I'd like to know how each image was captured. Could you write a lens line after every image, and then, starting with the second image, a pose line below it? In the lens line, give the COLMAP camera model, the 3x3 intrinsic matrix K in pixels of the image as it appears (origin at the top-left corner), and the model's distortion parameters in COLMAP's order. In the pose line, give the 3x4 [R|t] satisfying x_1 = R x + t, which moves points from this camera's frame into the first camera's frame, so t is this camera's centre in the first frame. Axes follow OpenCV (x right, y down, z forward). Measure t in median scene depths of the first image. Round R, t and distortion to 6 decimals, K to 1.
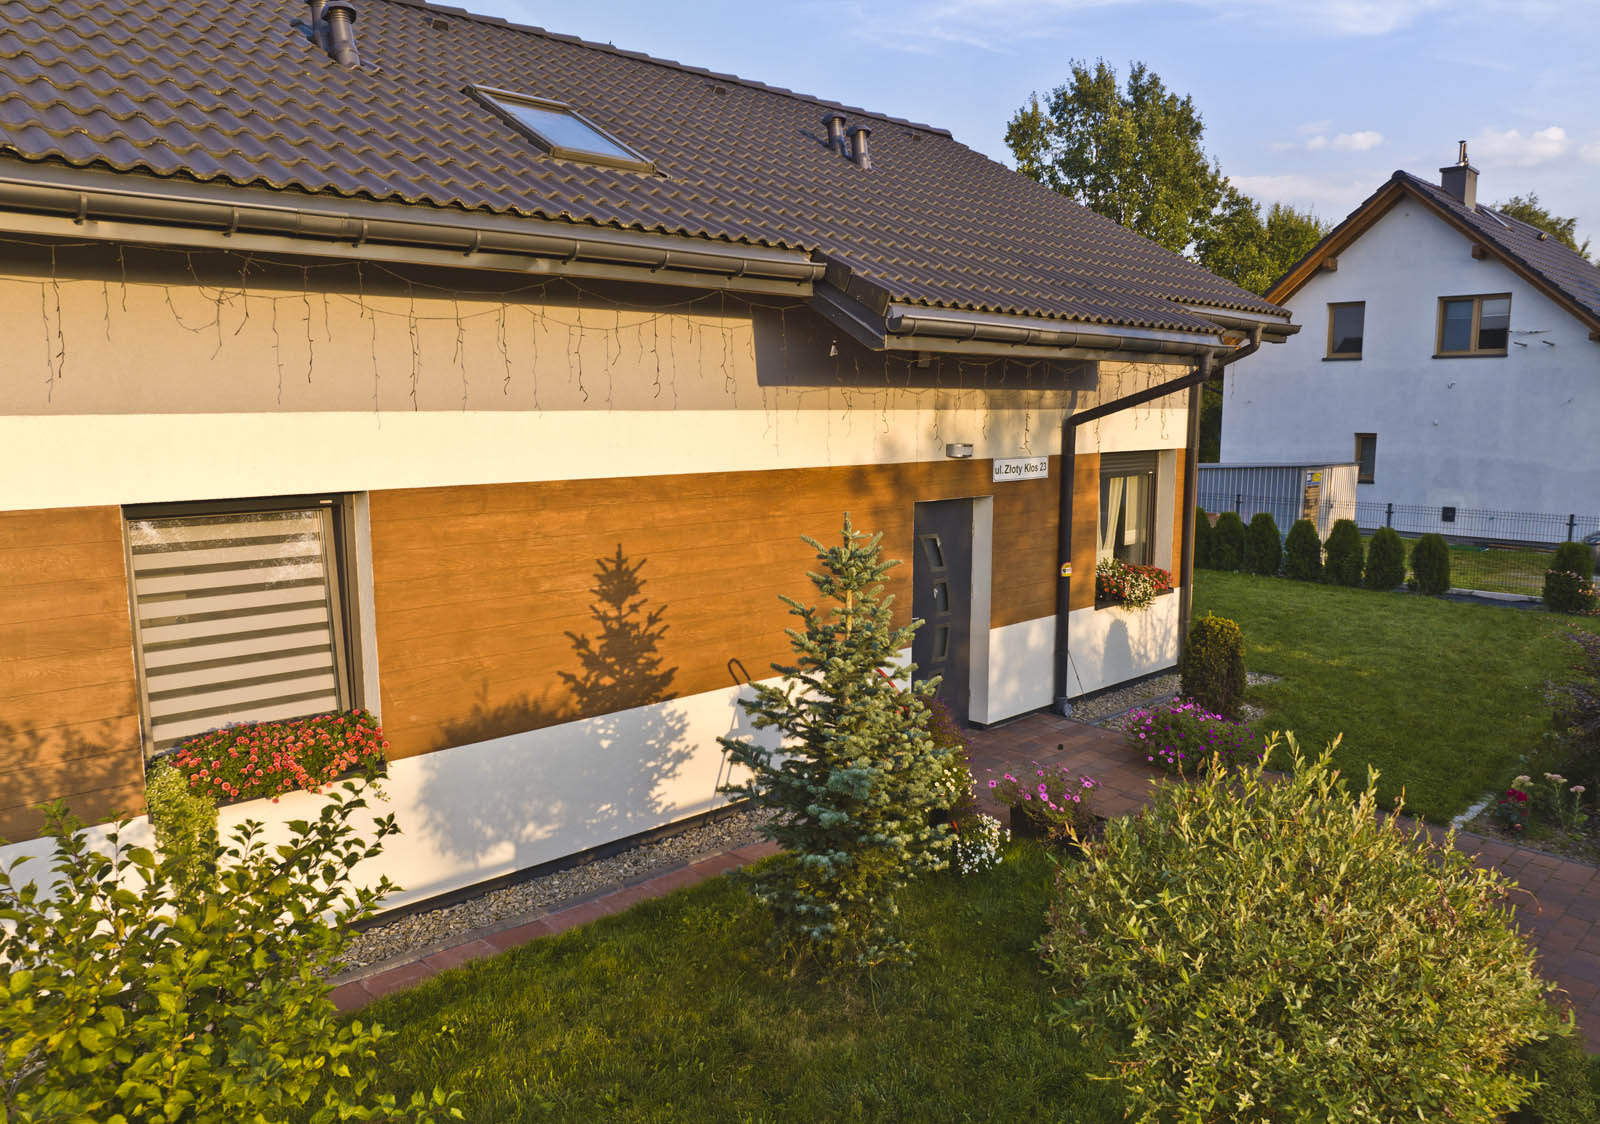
lens RADIAL K [[1140.8, 0, 800.0], [0, 1140.8, 562.0], [0, 0, 1]] dist [-0.040716, 0.003651]
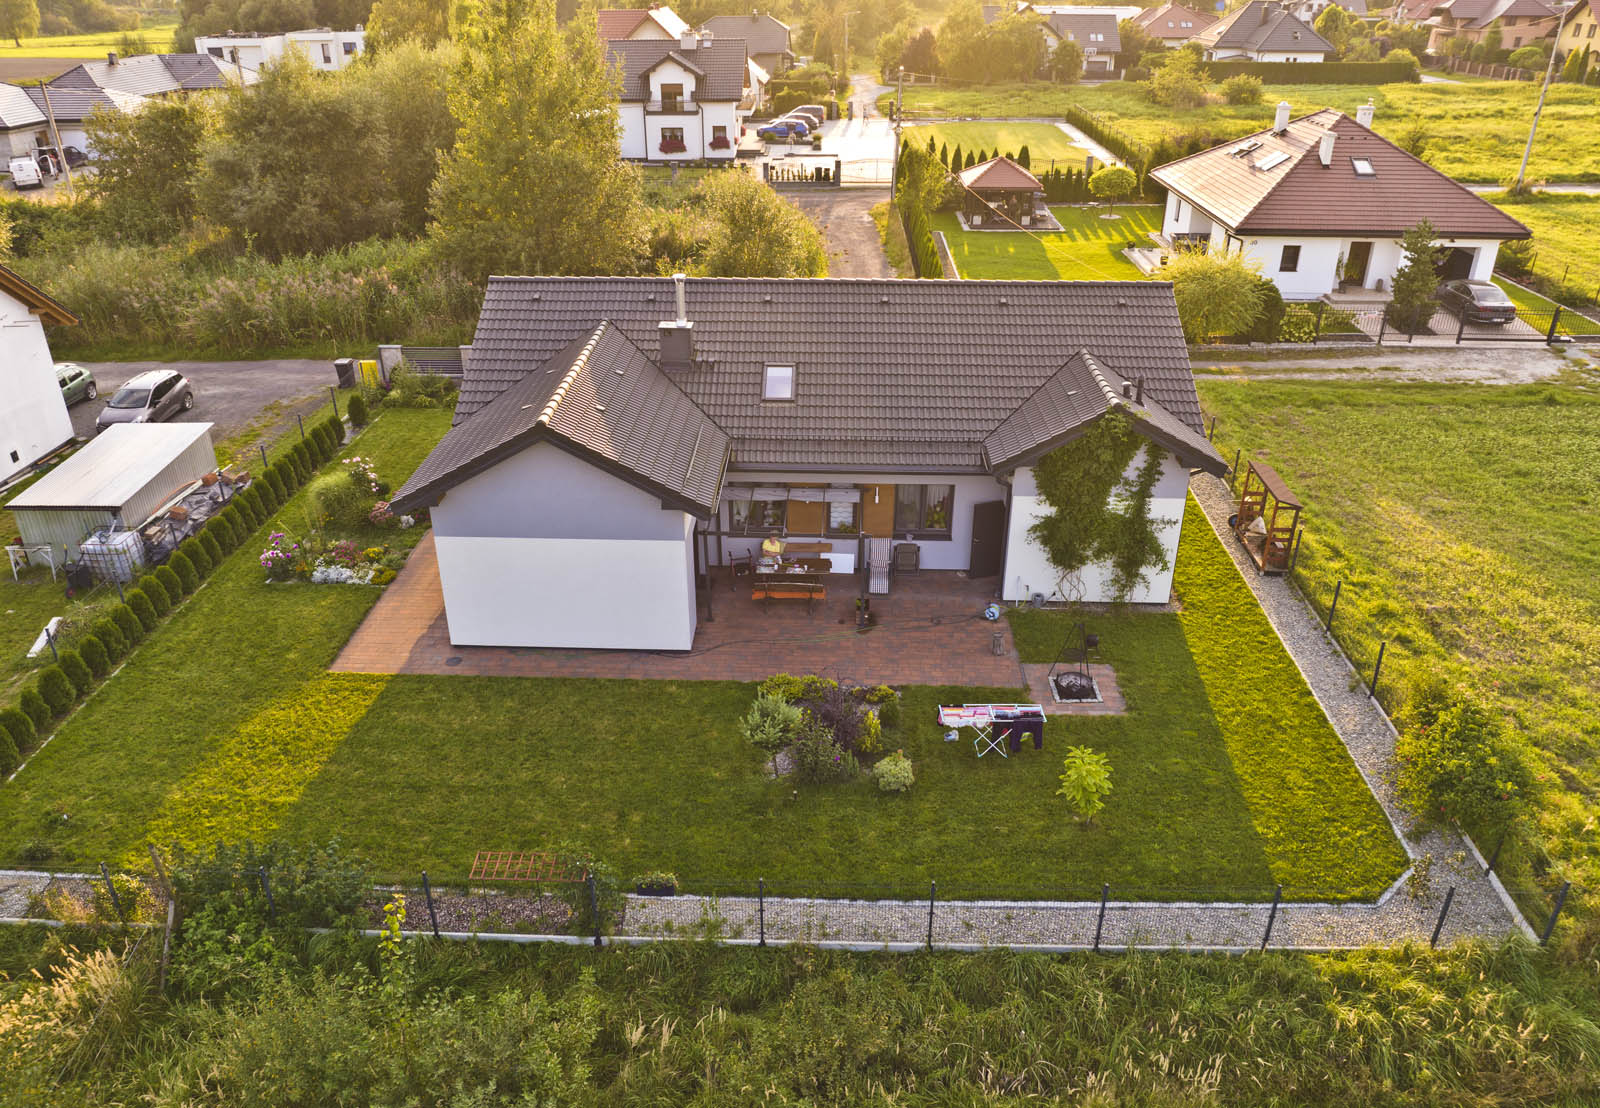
lens RADIAL K [[1140.2, 0, 800.0], [0, 1140.2, 554.0], [0, 0, 1]] dist [-0.040546, 0.003762]
pose [[-0.700680, -0.333002, 0.630997, -1.025441], [0.096333, 0.832146, 0.546126, -0.620230], [-0.706943, 0.443445, -0.550989, 1.183649]]
